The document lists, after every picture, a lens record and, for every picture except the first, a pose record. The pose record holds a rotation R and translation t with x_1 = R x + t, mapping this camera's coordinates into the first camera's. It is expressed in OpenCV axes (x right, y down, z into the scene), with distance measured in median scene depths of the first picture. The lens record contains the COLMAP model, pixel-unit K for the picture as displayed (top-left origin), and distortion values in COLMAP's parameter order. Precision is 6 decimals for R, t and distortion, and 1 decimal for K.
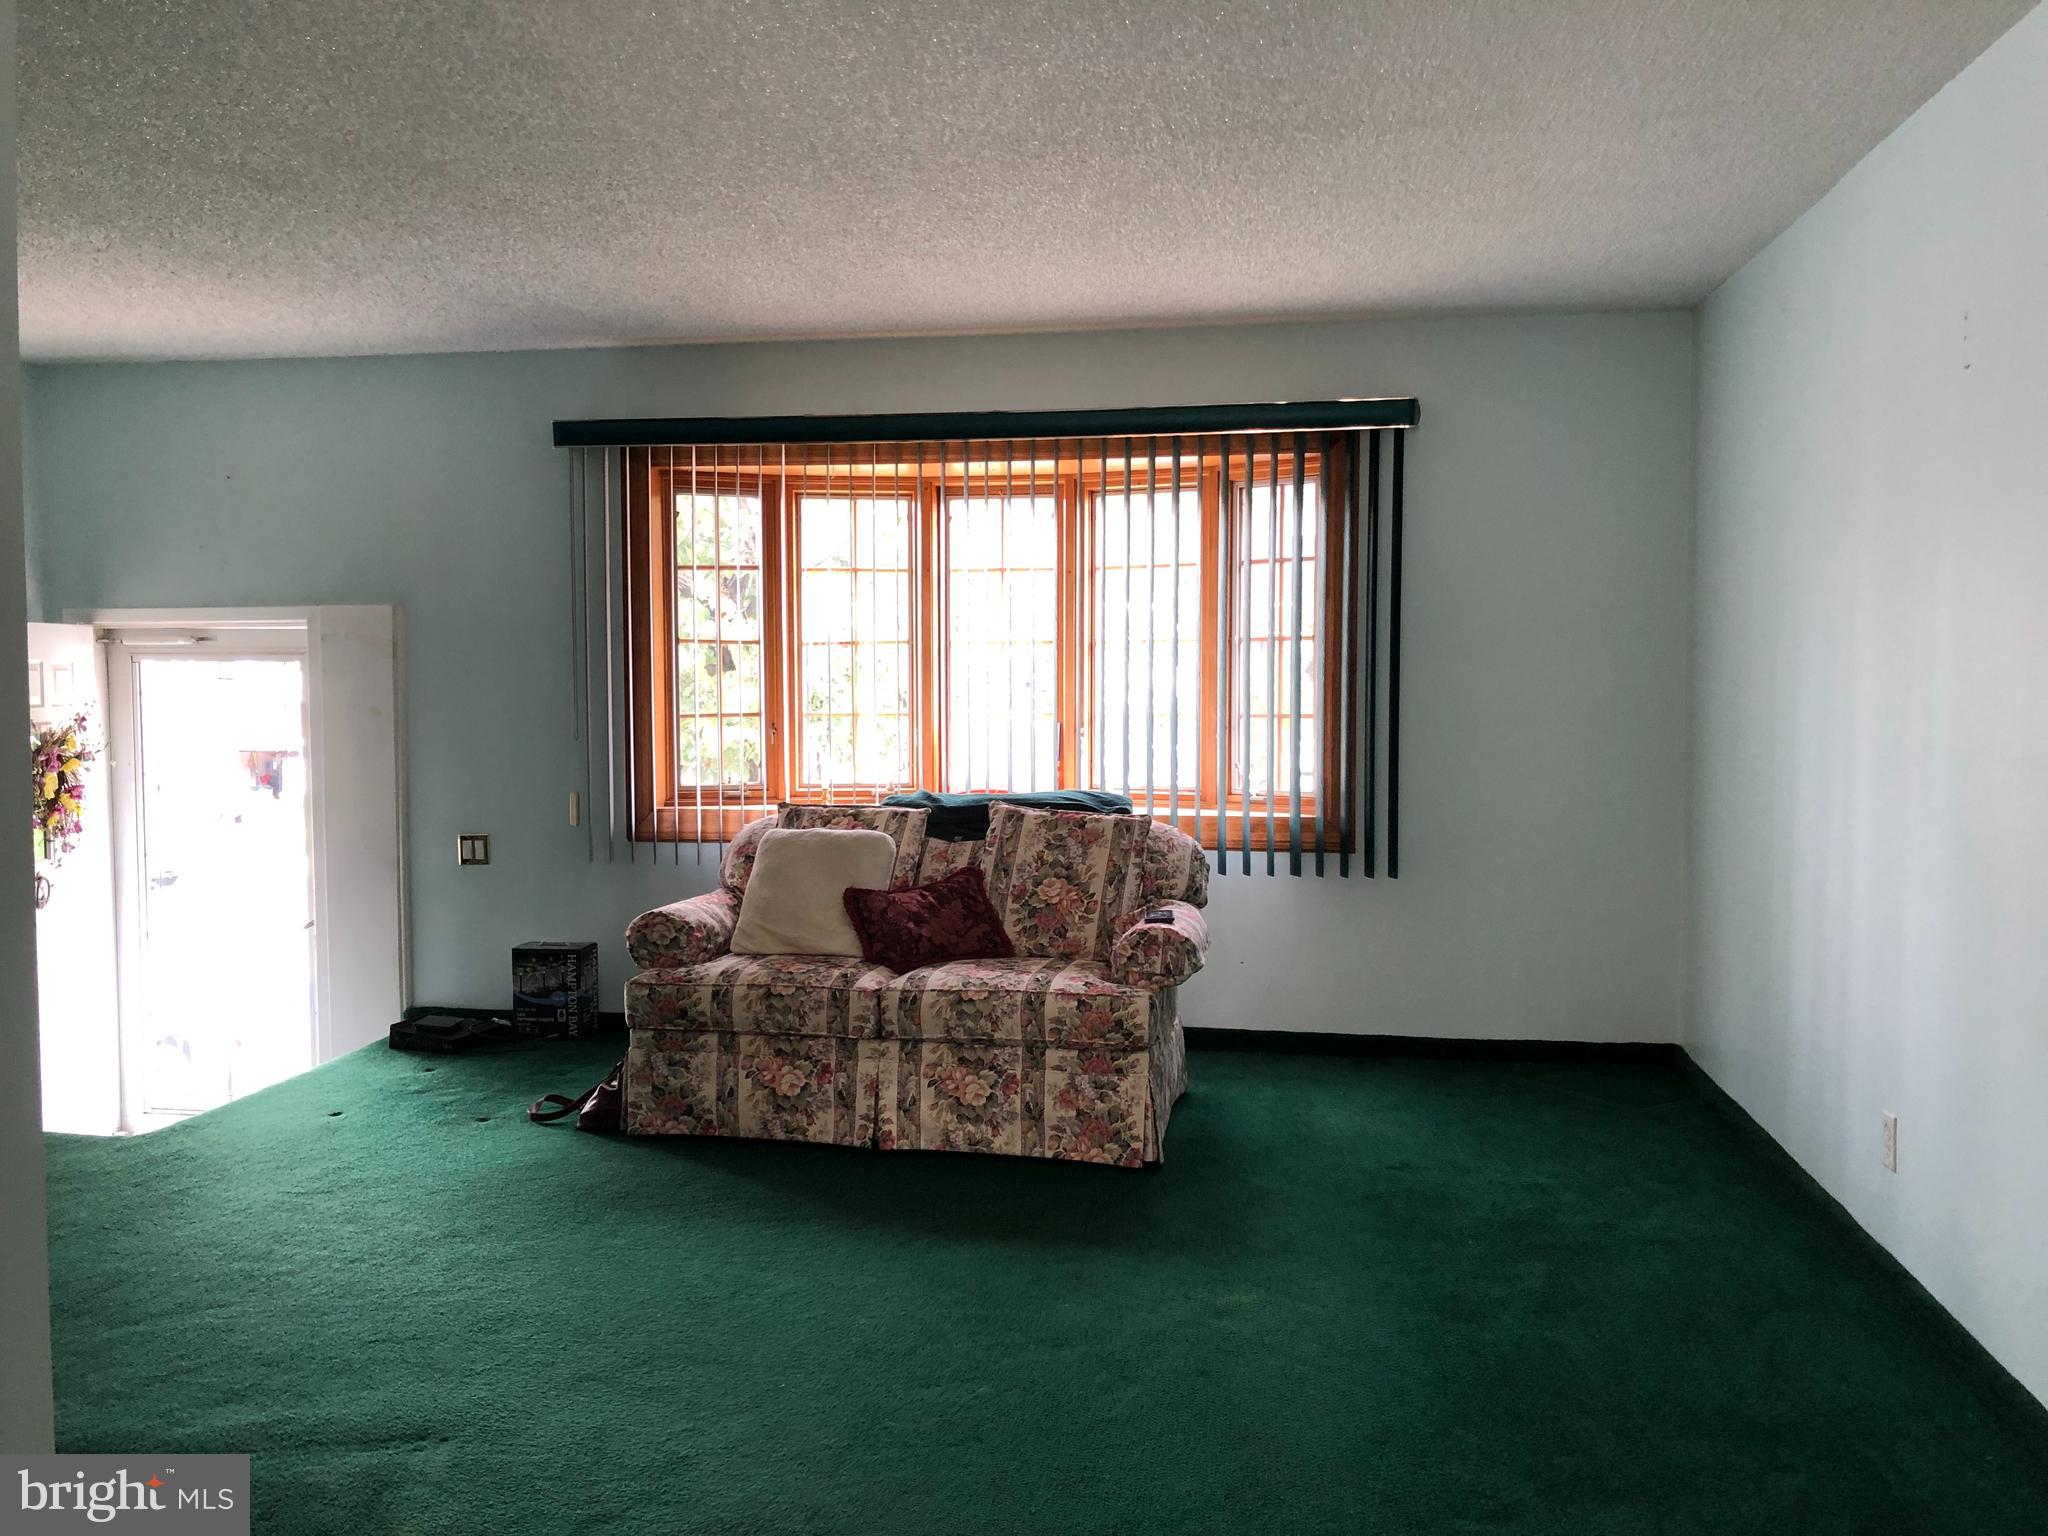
lens RADIAL K [[1555.5, 0, 1021.6], [0, 1555.5, 730.8], [0, 0, 1]] dist [0.075900, -0.000834]
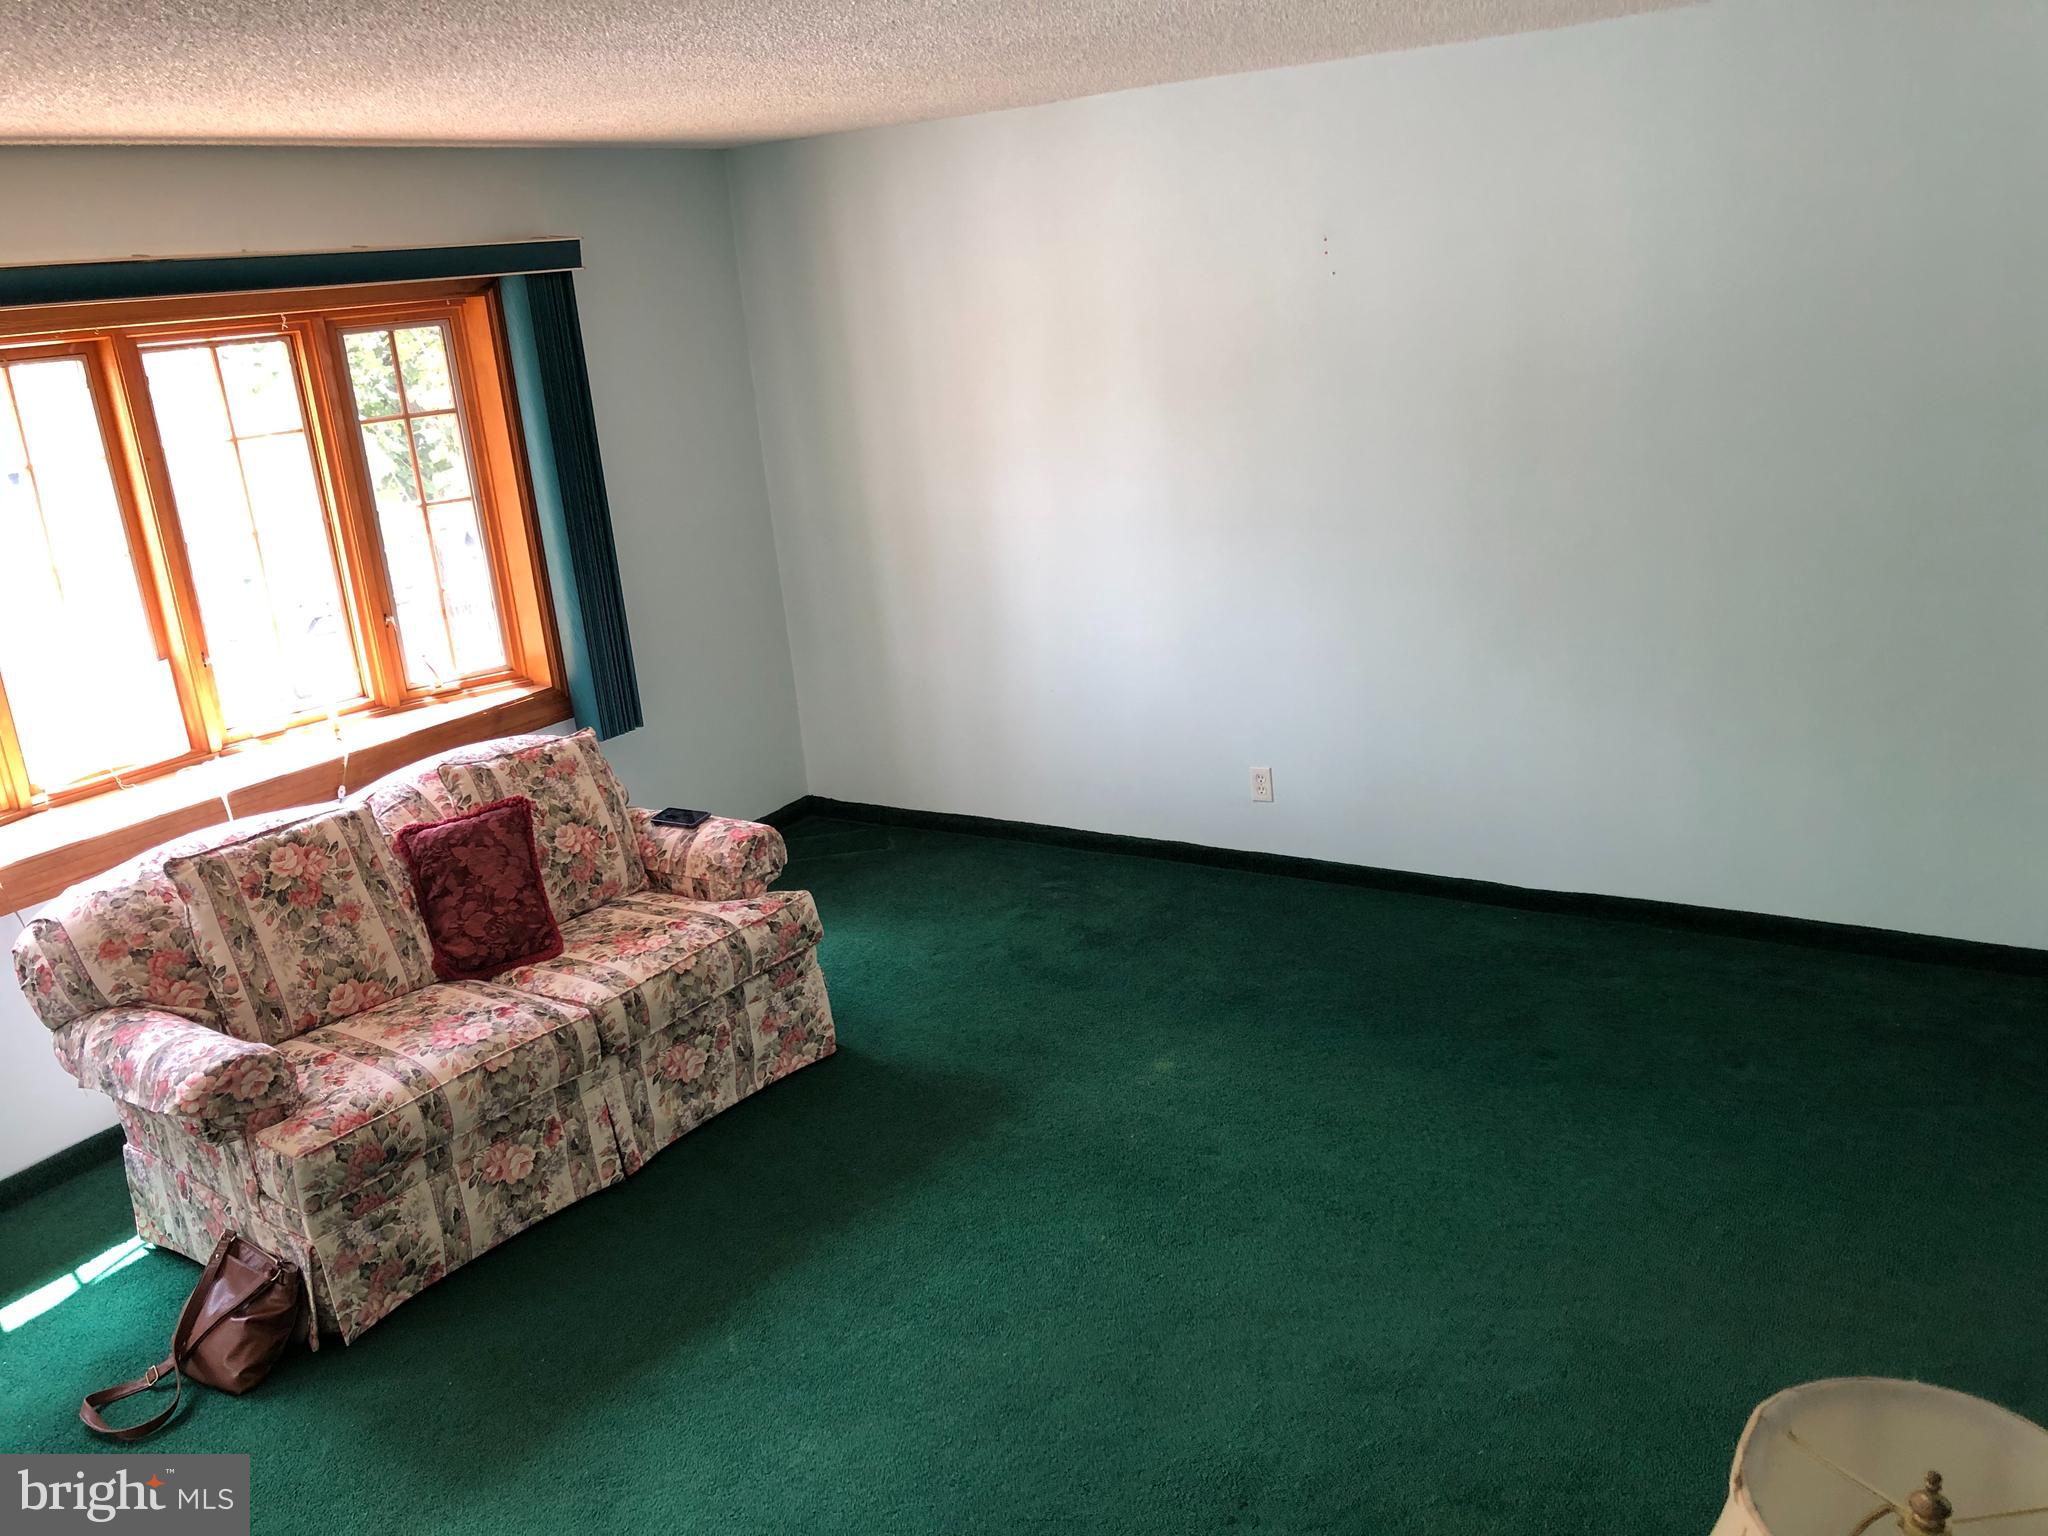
lens RADIAL K [[1637.2, 0, 1027.8], [0, 1637.2, 678.1], [0, 0, 1]] dist [-0.053746, -0.002473]
pose [[0.413079, -0.252378, 0.875026, -0.705831], [0.126565, 0.967419, 0.219278, -0.165781], [-0.901857, 0.020168, 0.431563, 0.400603]]
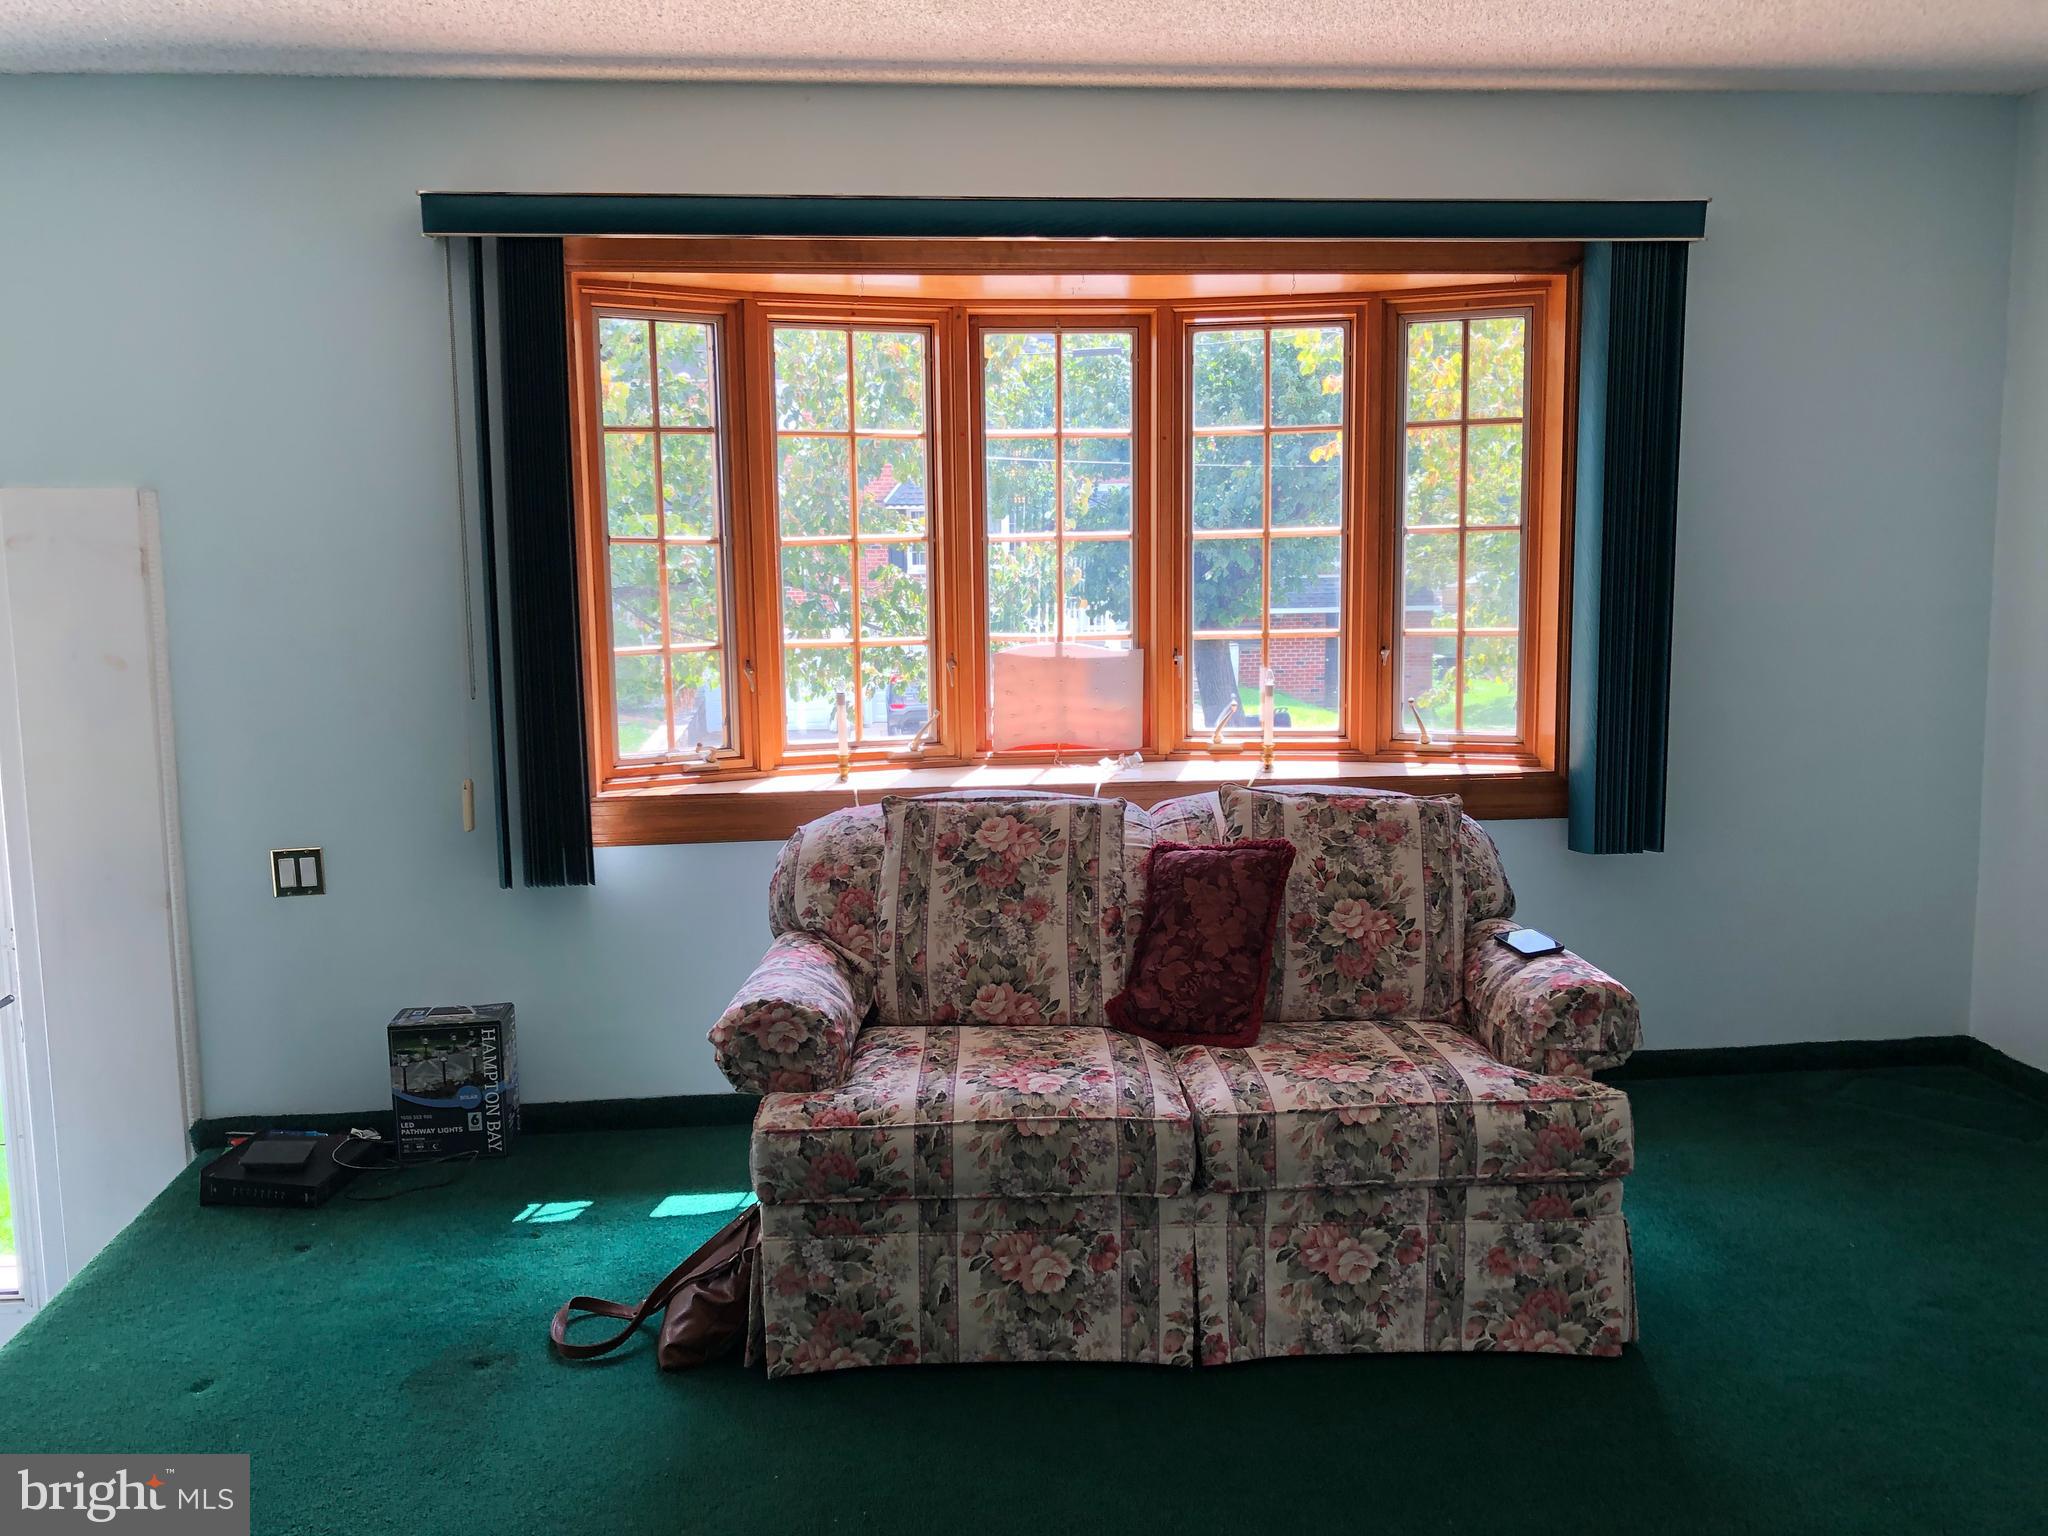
lens RADIAL K [[1628.8, 0, 1021.2], [0, 1628.8, 721.0], [0, 0, 1]] dist [0.089110, -0.216087]
pose [[0.970694, -0.038239, 0.237258, -0.302755], [0.021904, 0.997228, 0.071106, -0.037349], [-0.239319, -0.063826, 0.968841, 0.391095]]
